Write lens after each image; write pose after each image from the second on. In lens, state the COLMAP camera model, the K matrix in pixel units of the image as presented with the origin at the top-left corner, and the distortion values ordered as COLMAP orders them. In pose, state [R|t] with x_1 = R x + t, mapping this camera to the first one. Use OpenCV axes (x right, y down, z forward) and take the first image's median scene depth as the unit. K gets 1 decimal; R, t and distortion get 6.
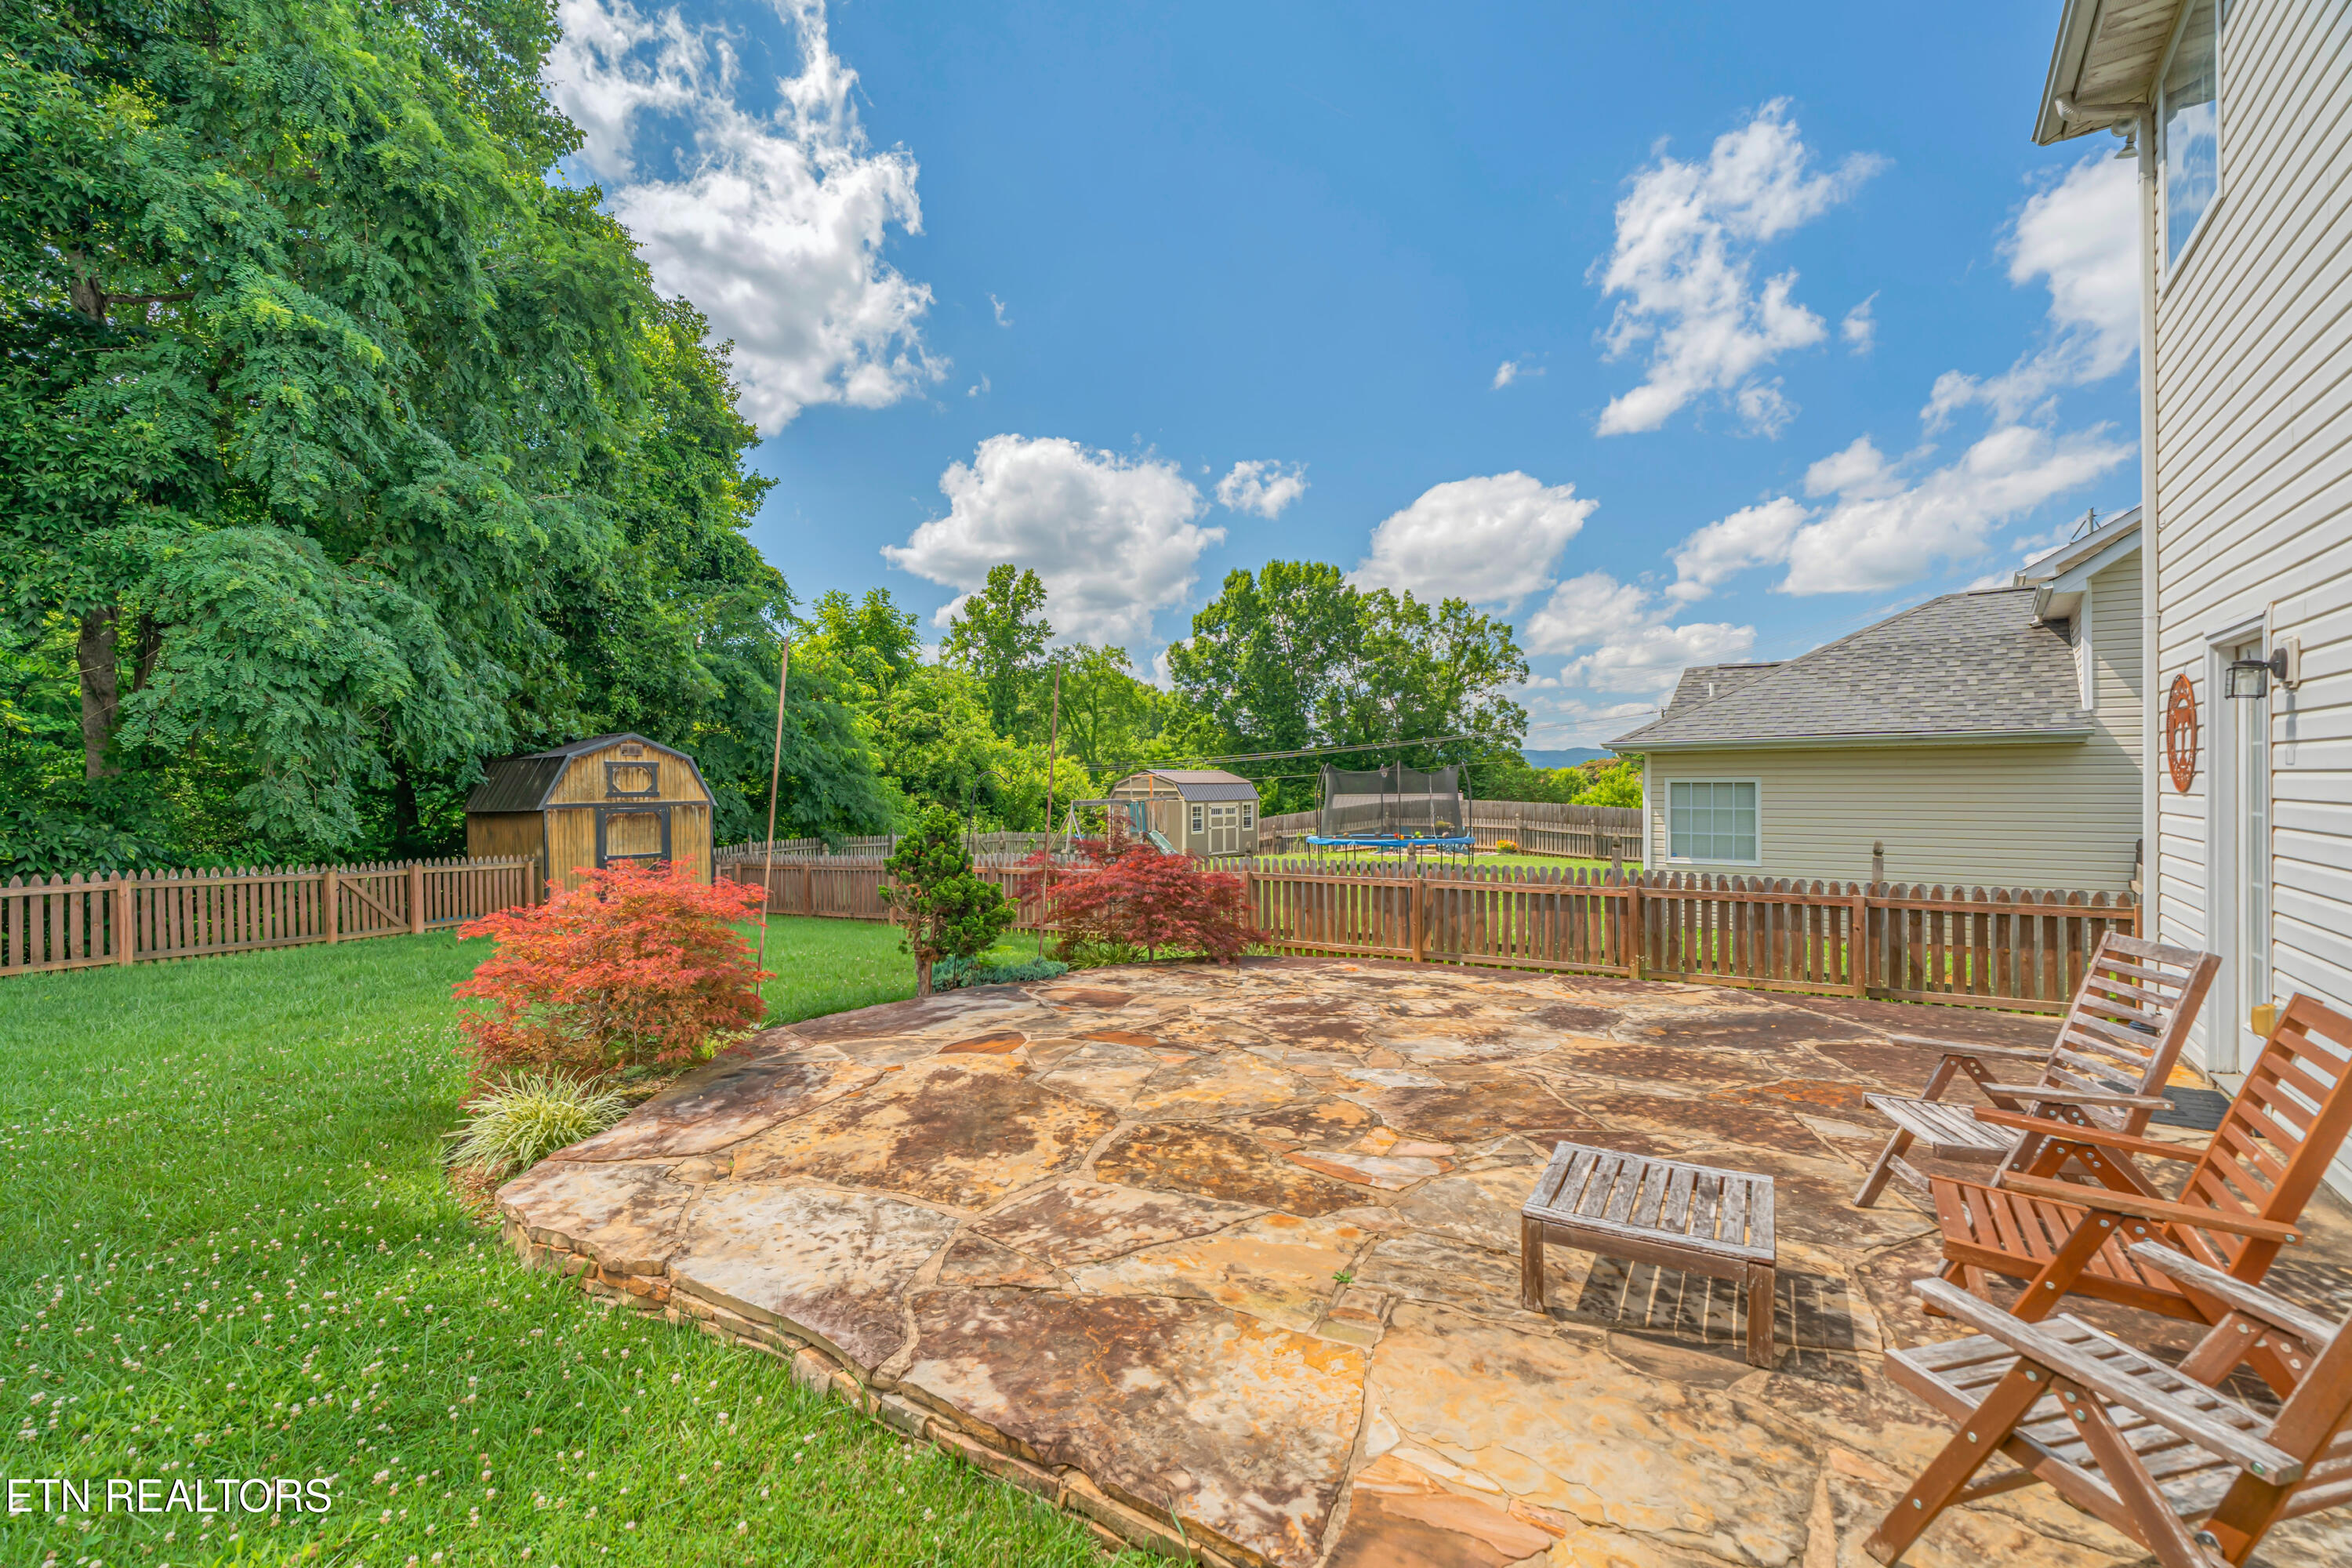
lens RADIAL K [[1077.1, 0, 1166.0], [0, 1077.1, 789.5], [0, 0, 1]] dist [-0.011934, 0.001709]
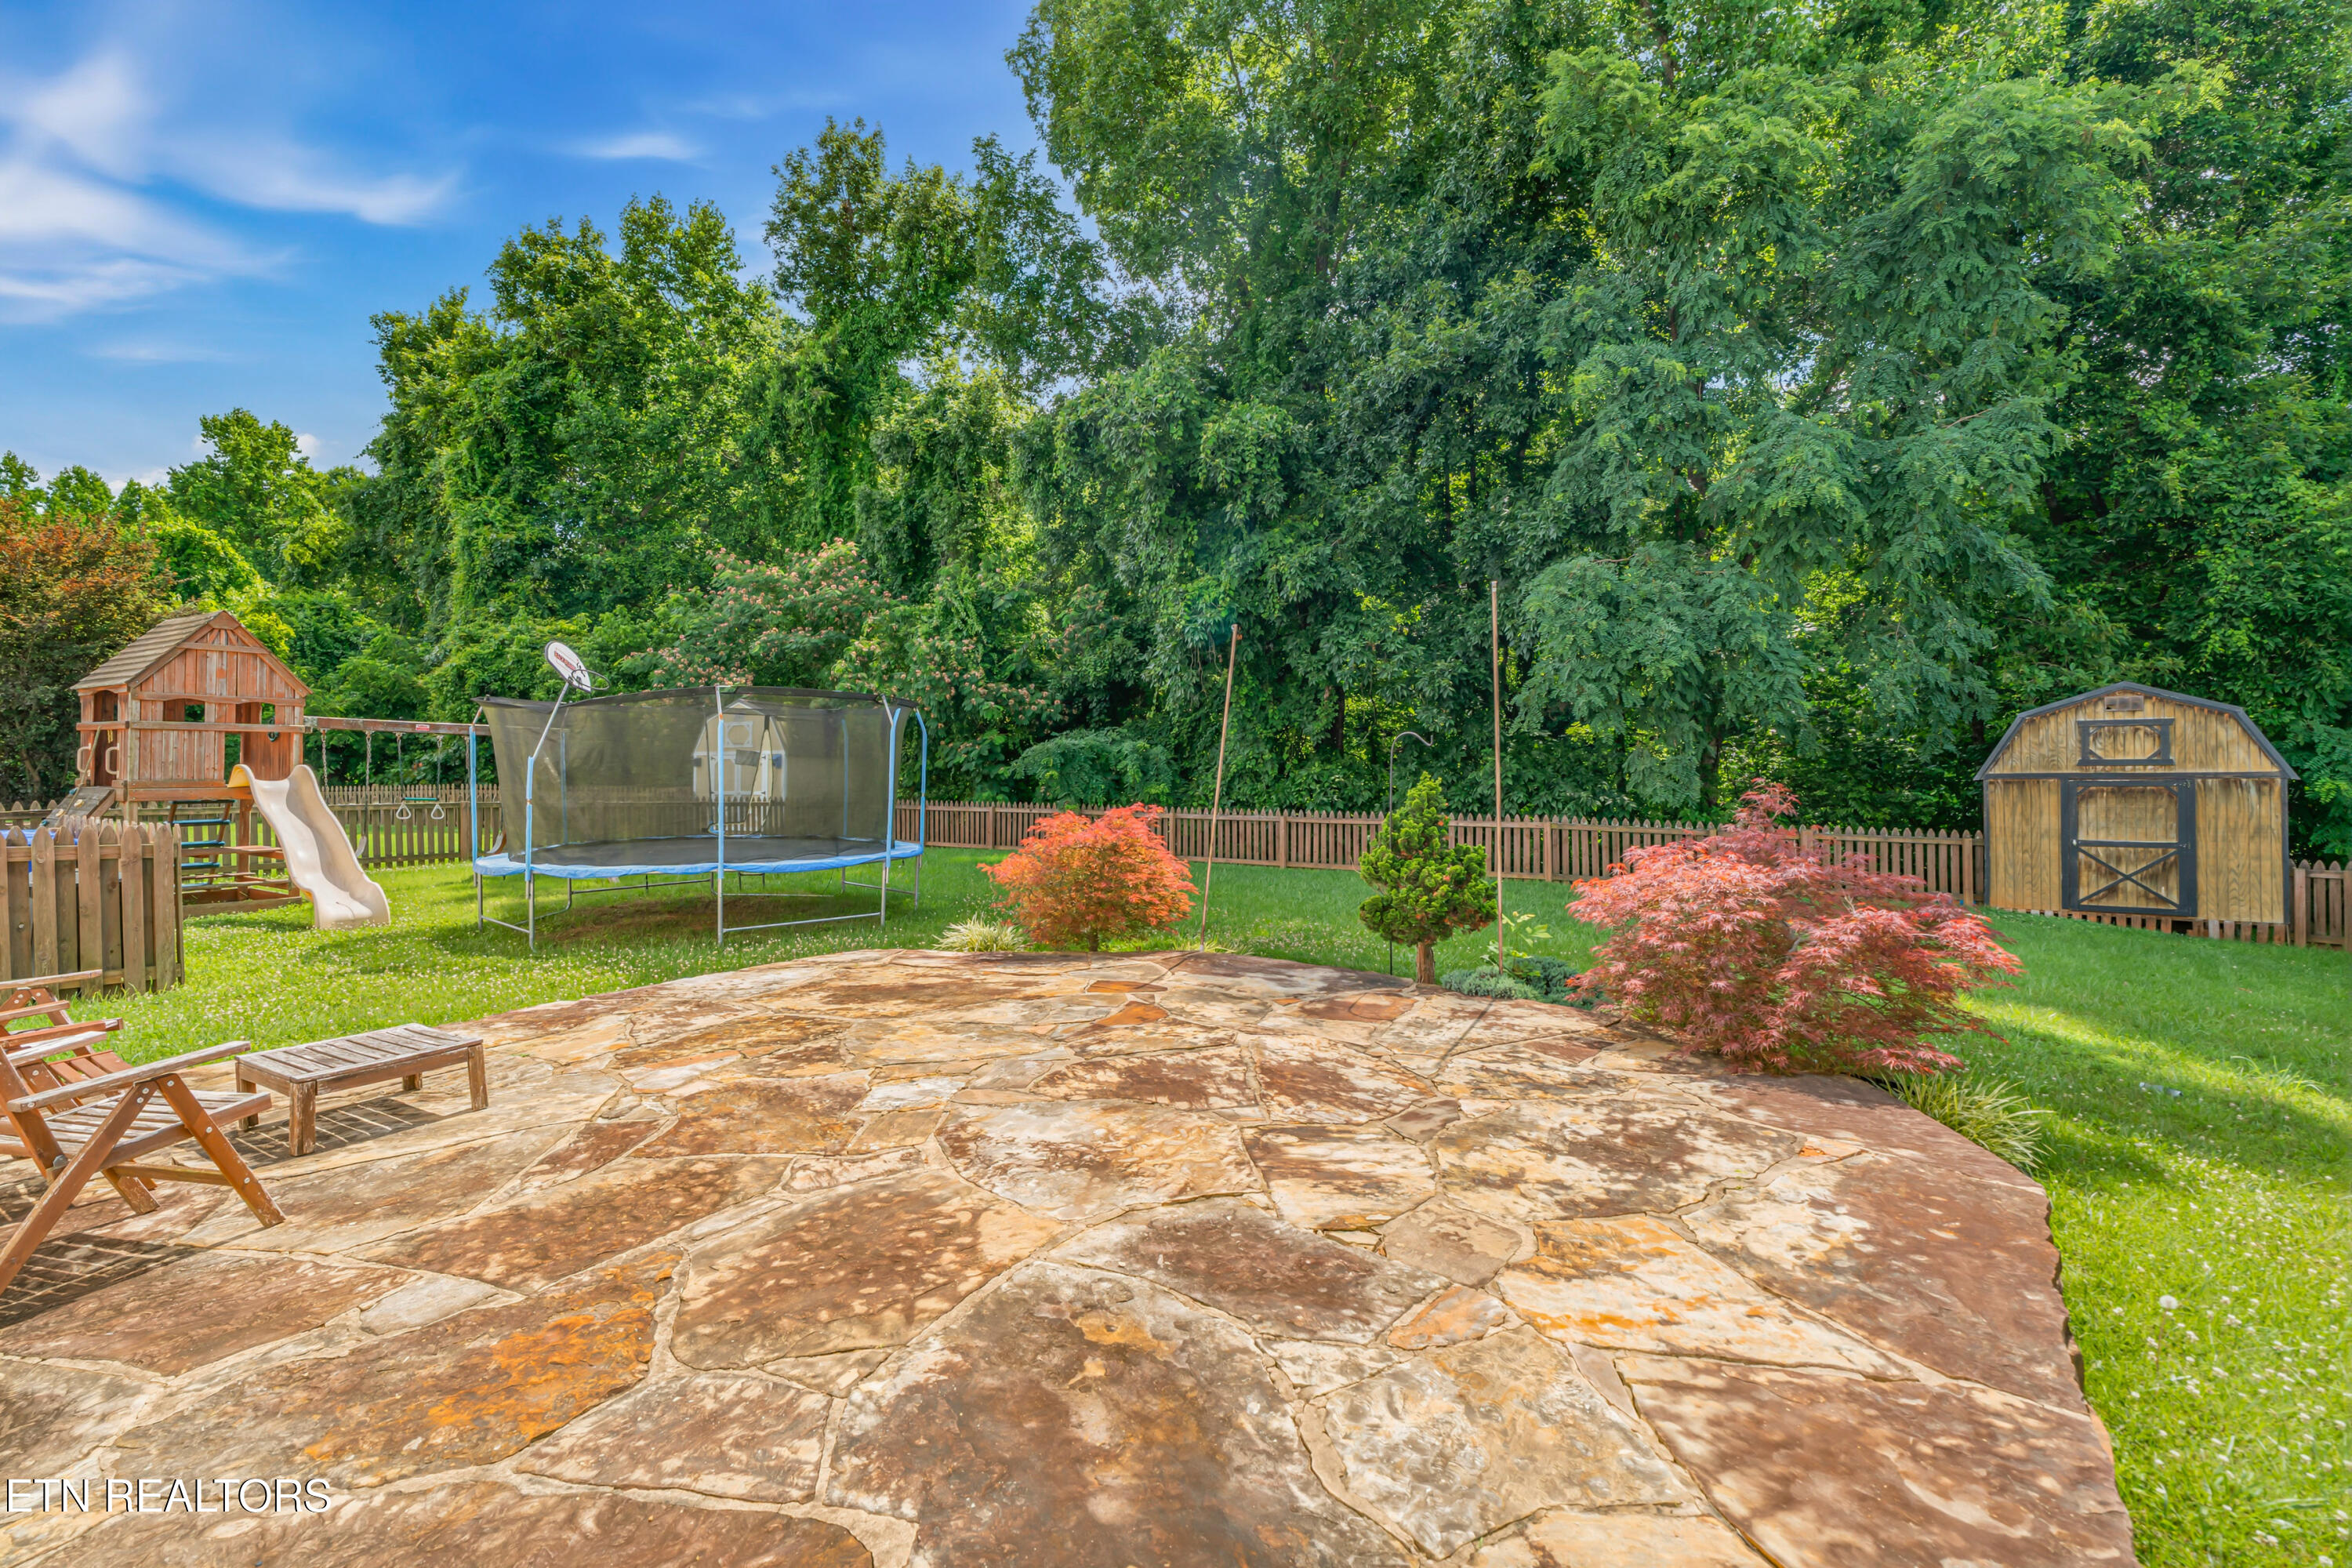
lens RADIAL K [[1077.1, 0, 1165.8], [0, 1077.1, 776.8], [0, 0, 1]] dist [-0.011934, 0.001709]
pose [[-0.071649, 0.011953, -0.997358, 0.312492], [0.003992, 0.999924, 0.011697, 0.003458], [0.997422, -0.003144, -0.071691, 0.381592]]
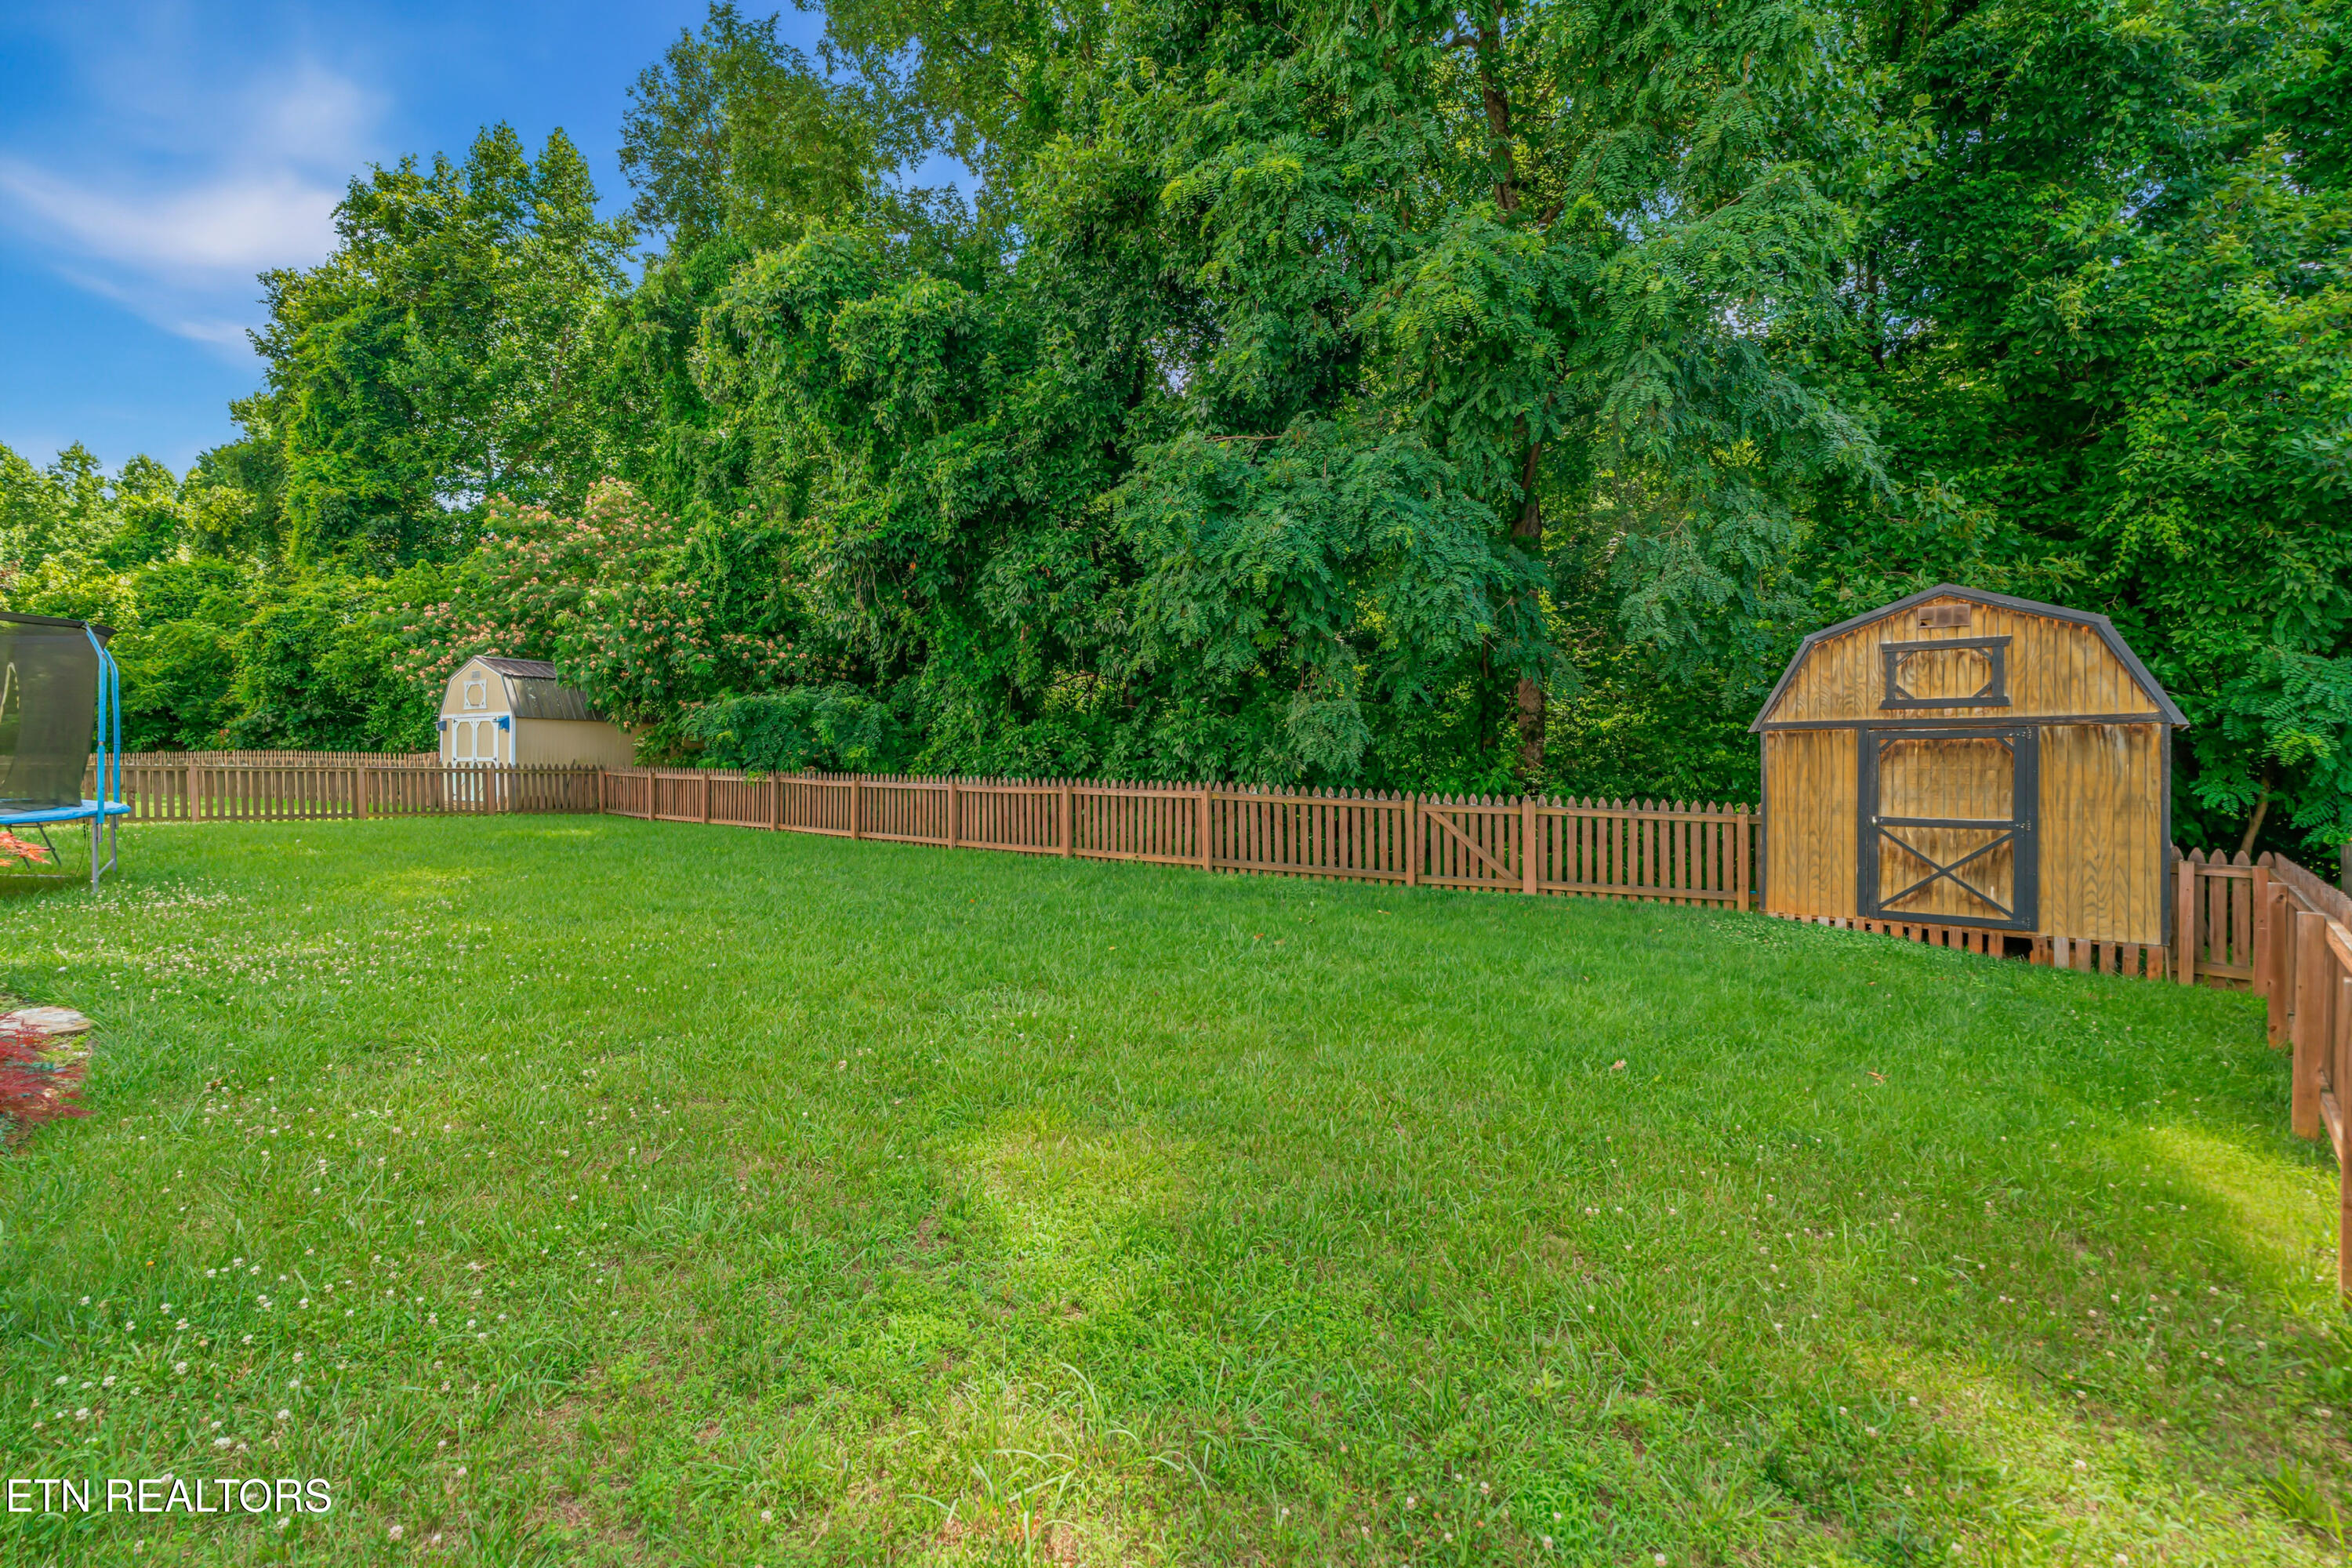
lens RADIAL K [[1077.1, 0, 1177.6], [0, 1077.1, 778.3], [0, 0, 1]] dist [-0.011934, 0.001709]
pose [[-0.163953, 0.029266, -0.986034, 0.075427], [0.002605, 0.999569, 0.029235, 0.025397], [0.986465, 0.002225, -0.163958, 0.731558]]
